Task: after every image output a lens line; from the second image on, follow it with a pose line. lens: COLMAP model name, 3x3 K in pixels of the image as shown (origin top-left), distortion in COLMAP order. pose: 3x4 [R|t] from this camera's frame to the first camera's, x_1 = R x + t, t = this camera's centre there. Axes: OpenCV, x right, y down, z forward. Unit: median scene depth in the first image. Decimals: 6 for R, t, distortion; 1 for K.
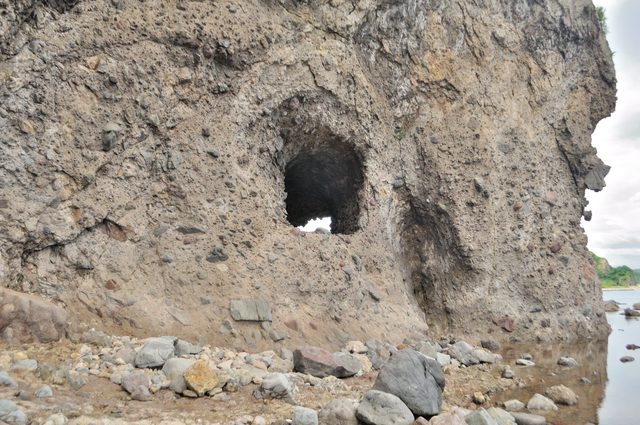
lens RADIAL K [[505.7, 0, 321.8], [0, 505.7, 216.3], [0, 0, 1]] dist [-0.083574, 0.011610]
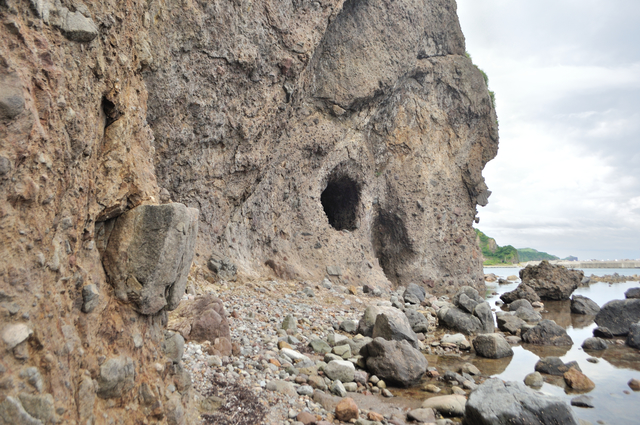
lens RADIAL K [[505.7, 0, 318.6], [0, 505.7, 212.3], [0, 0, 1]] dist [-0.083574, 0.011610]
pose [[0.982614, 0.032023, 0.182877, -0.353309], [-0.040181, 0.998348, 0.041079, -0.091499], [-0.181259, -0.047713, 0.982277, -0.670878]]
